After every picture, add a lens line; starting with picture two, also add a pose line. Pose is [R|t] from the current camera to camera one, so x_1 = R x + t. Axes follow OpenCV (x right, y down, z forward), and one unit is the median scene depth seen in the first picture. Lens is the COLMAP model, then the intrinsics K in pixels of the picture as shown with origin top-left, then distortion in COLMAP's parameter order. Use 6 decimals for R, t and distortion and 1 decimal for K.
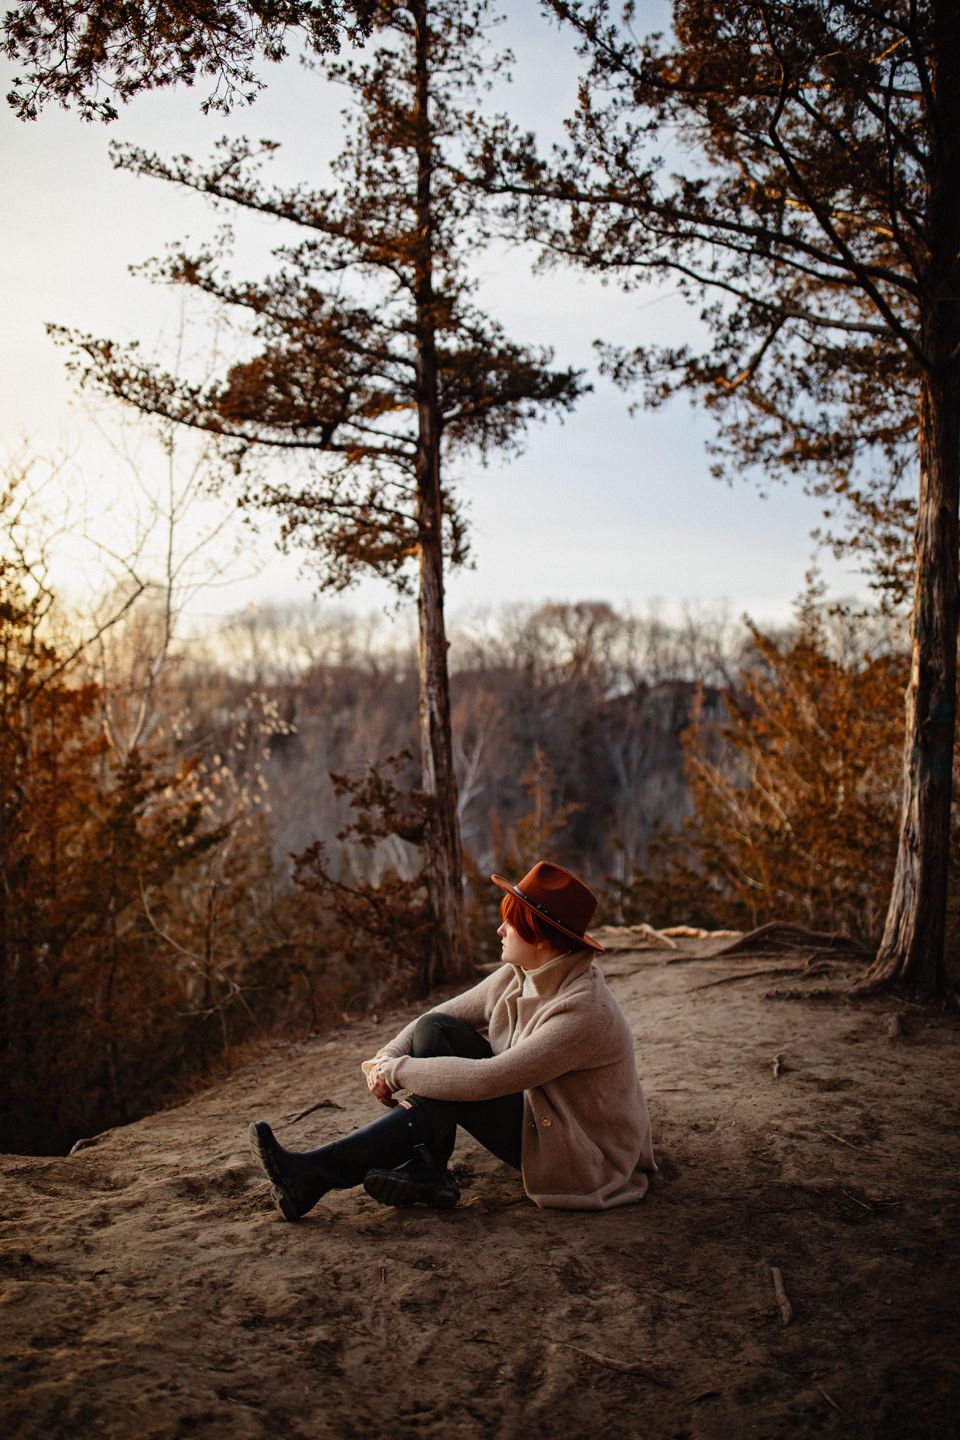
lens RADIAL K [[1411.5, 0, 478.3], [0, 1411.5, 720.6], [0, 0, 1]] dist [-0.001624, 0.000000]
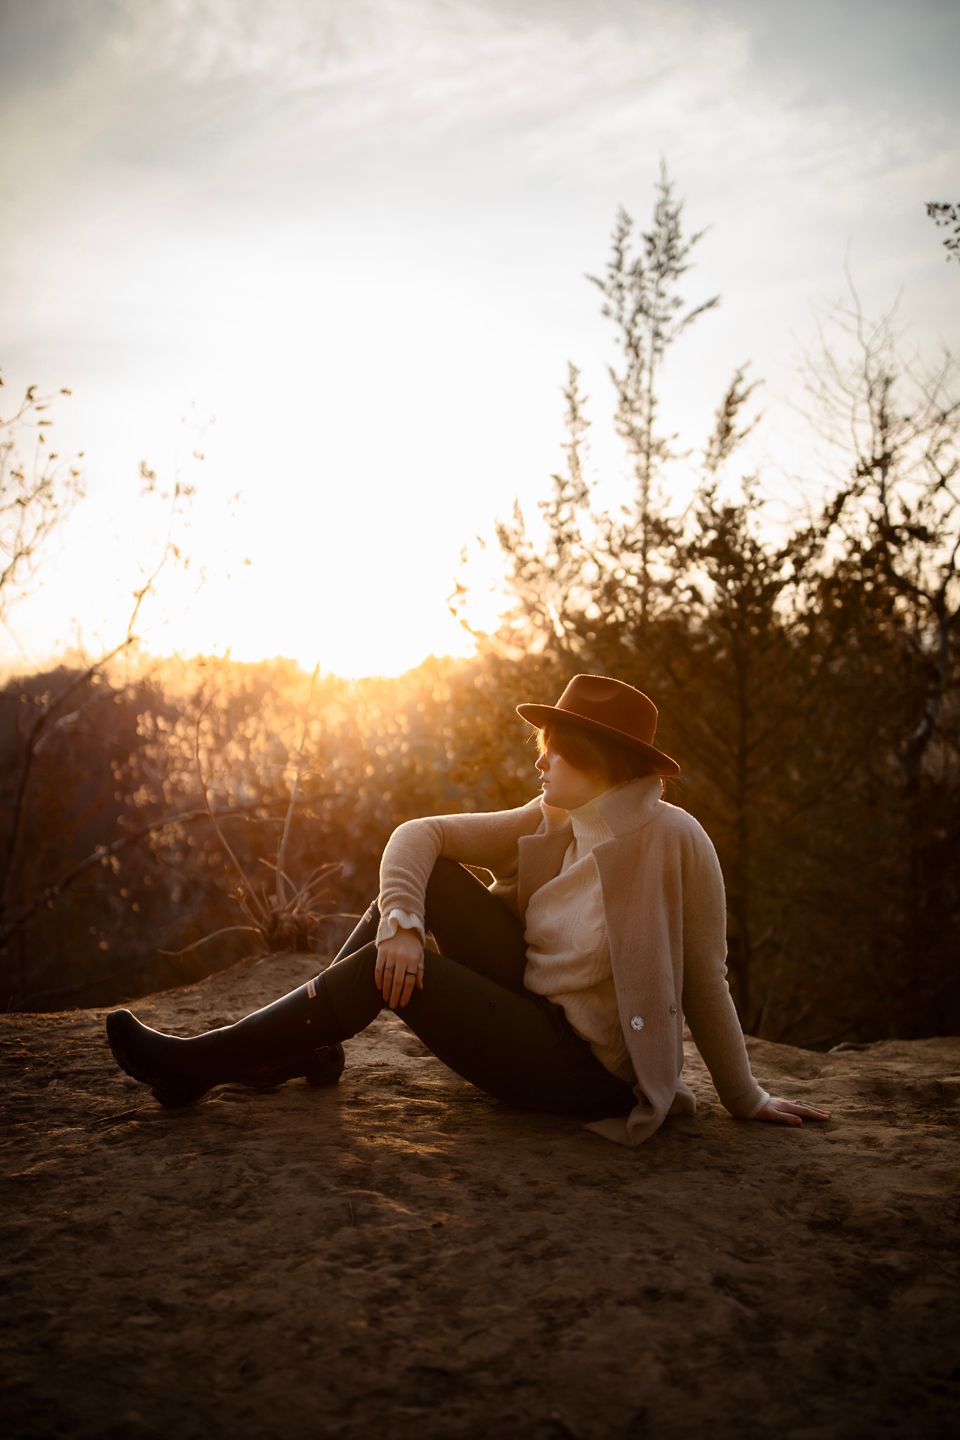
lens RADIAL K [[1411.5, 0, 477.0], [0, 1411.5, 720.4], [0, 0, 1]] dist [-0.001624, 0.000000]
pose [[0.775668, 0.030263, -0.630415, 0.064097], [-0.013516, 0.999417, 0.031348, 0.036674], [0.630996, -0.015795, 0.775625, 0.080360]]
